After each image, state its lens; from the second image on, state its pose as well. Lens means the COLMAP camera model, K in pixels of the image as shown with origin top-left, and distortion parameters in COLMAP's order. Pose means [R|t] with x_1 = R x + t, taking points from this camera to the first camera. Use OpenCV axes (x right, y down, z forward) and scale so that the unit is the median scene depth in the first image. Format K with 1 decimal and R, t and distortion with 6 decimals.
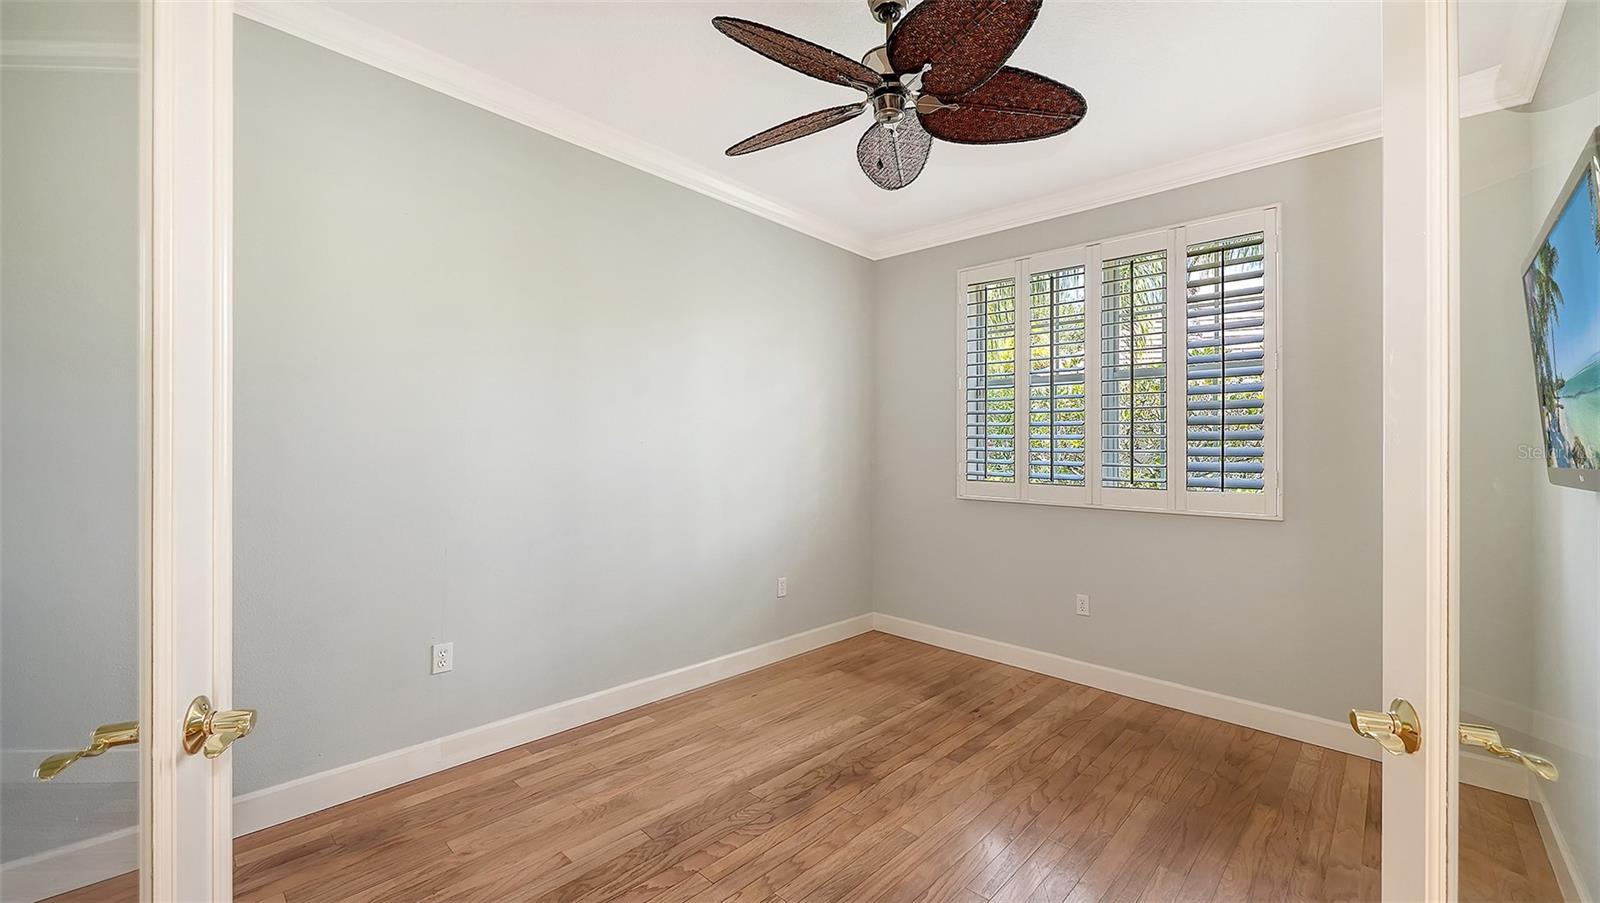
lens RADIAL K [[614.1, 0, 804.8], [0, 614.1, 447.7], [0, 0, 1]] dist [-0.000531, -0.000418]
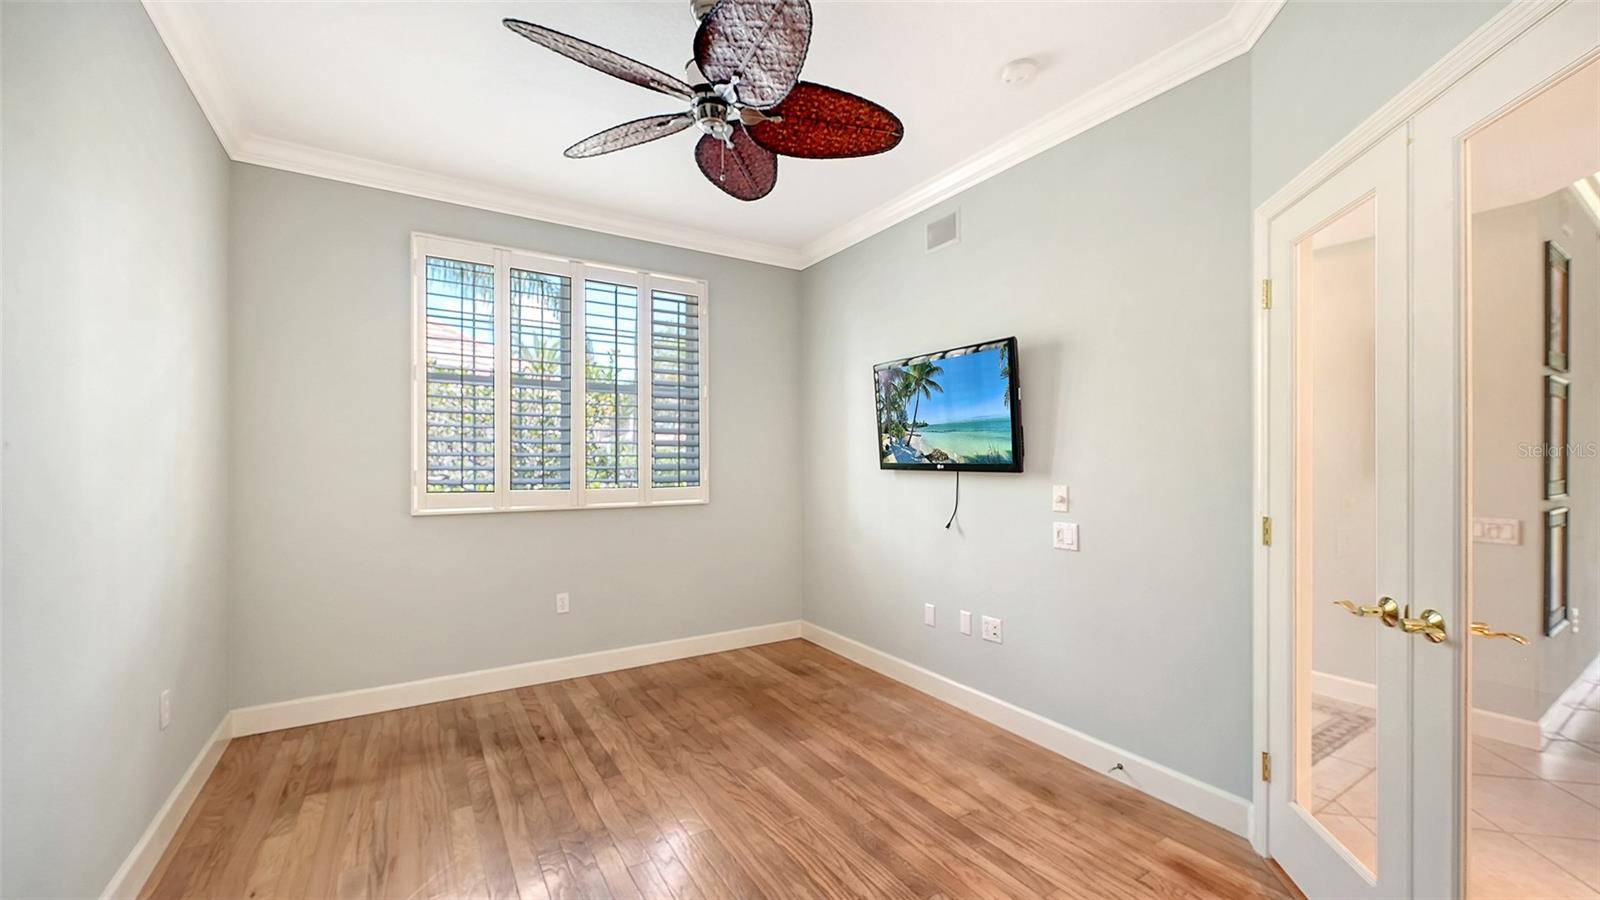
lens RADIAL K [[616.1, 0, 808.8], [0, 616.1, 450.7], [0, 0, 1]] dist [0.003356, -0.000064]
pose [[0.259857, -0.000488, 0.965647, -0.503690], [-0.001699, 0.999998, 0.000963, -0.004941], [-0.965646, -0.001891, 0.259855, 0.367292]]
